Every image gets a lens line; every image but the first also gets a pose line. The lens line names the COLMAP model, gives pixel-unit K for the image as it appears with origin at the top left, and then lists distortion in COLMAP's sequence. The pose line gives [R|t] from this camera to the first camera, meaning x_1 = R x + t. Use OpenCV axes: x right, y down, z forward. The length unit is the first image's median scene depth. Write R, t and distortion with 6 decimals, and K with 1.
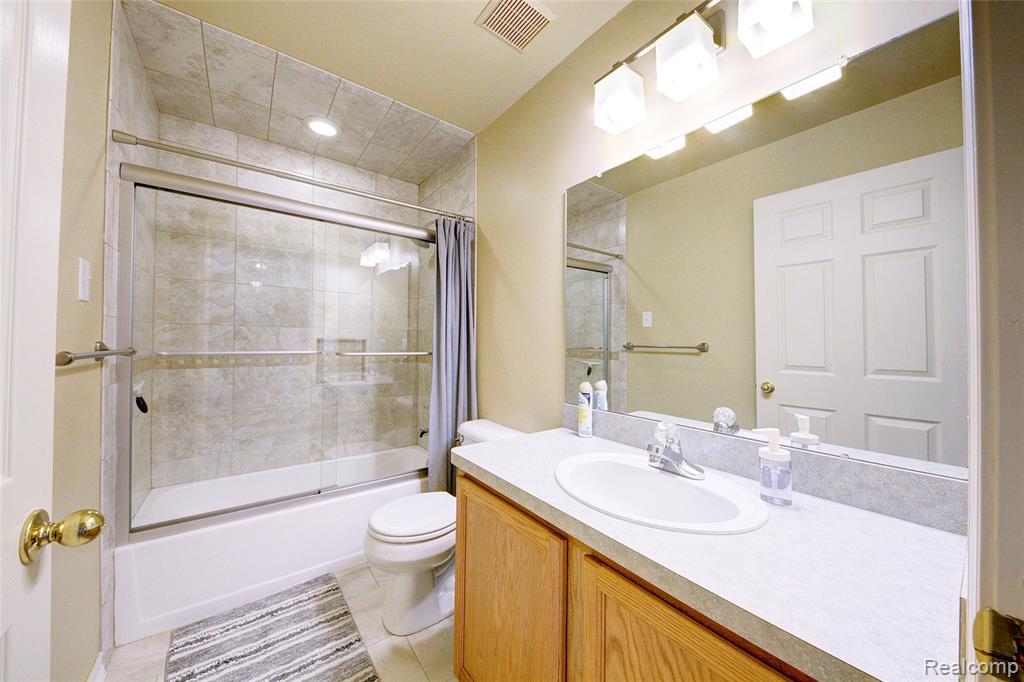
lens RADIAL K [[349.1, 0, 503.5], [0, 349.1, 335.4], [0, 0, 1]] dist [0.002875, -0.003328]
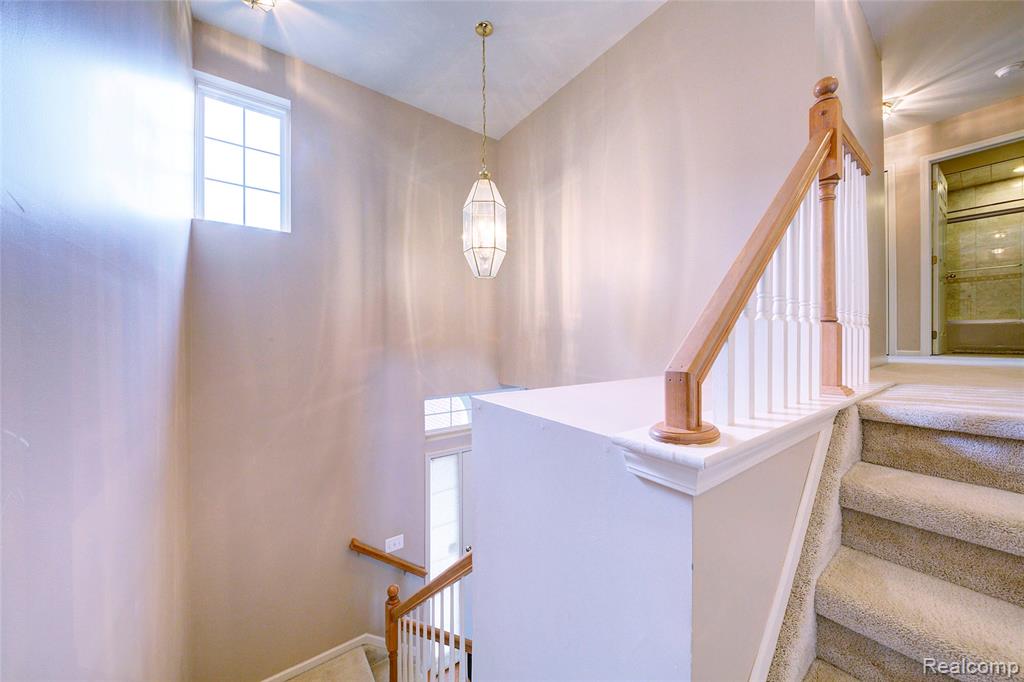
lens RADIAL K [[349.1, 0, 518.1], [0, 349.1, 339.7], [0, 0, 1]] dist [0.002875, -0.003328]
pose [[0.005825, -0.006929, -0.999959, 1.658056], [0.021266, 0.999751, -0.006803, 0.452944], [0.999757, -0.021226, 0.005970, -2.259981]]
